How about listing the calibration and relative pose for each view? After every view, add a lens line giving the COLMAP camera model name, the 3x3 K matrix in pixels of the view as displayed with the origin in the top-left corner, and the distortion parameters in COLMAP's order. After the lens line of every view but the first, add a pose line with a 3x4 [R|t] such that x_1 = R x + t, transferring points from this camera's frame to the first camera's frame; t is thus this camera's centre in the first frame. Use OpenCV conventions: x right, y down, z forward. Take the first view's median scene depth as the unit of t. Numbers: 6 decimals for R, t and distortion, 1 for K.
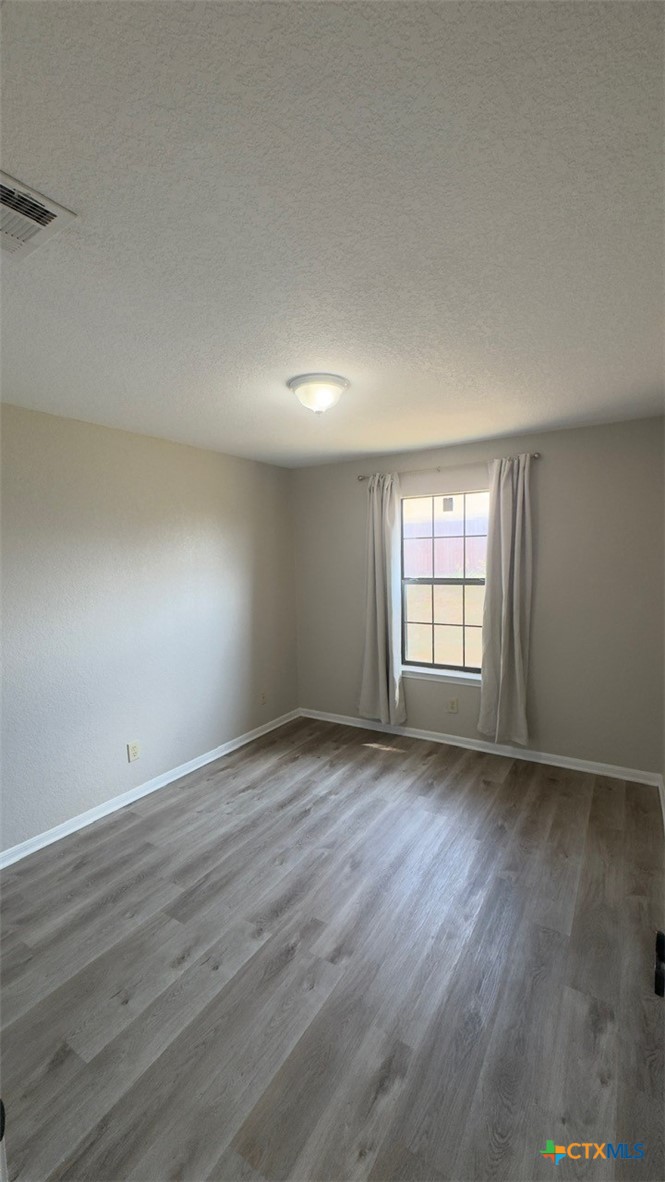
lens RADIAL K [[471.7, 0, 332.5], [0, 471.7, 591.0], [0, 0, 1]] dist [-0.000817, -0.000319]
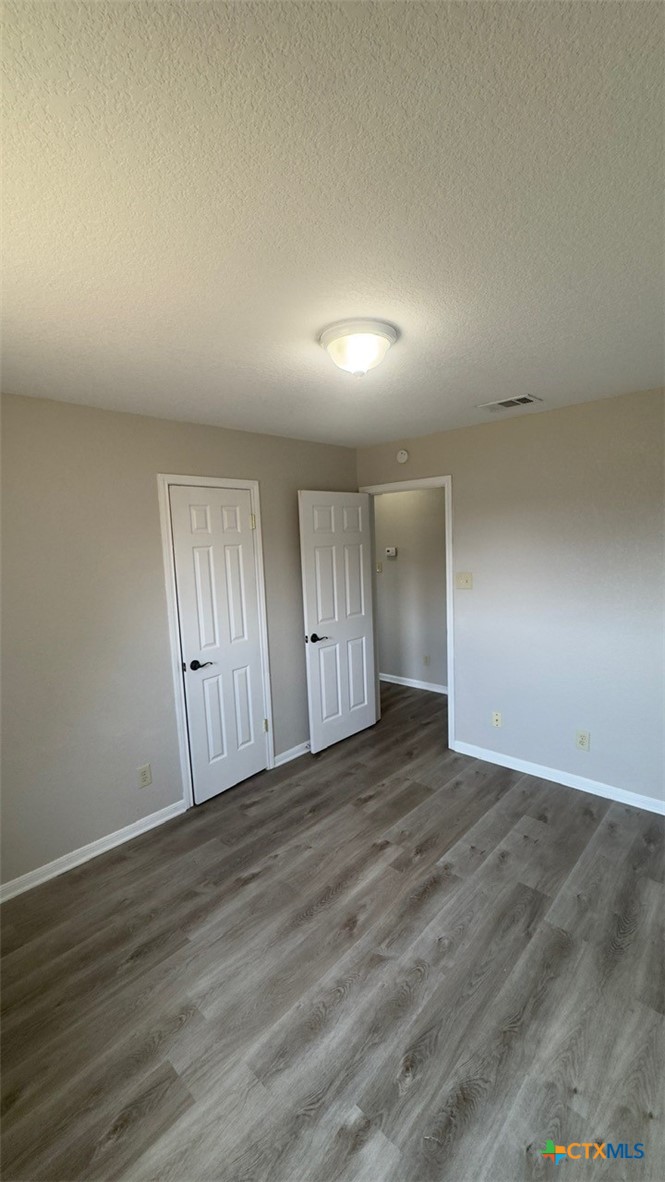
lens RADIAL K [[471.7, 0, 332.5], [0, 471.7, 591.0], [0, 0, 1]] dist [-0.000817, -0.000319]
pose [[-0.978739, 0.043986, 0.200339, -0.124604], [0.082989, 0.978138, 0.190678, -0.186572], [-0.187572, 0.203250, -0.960992, 1.810437]]
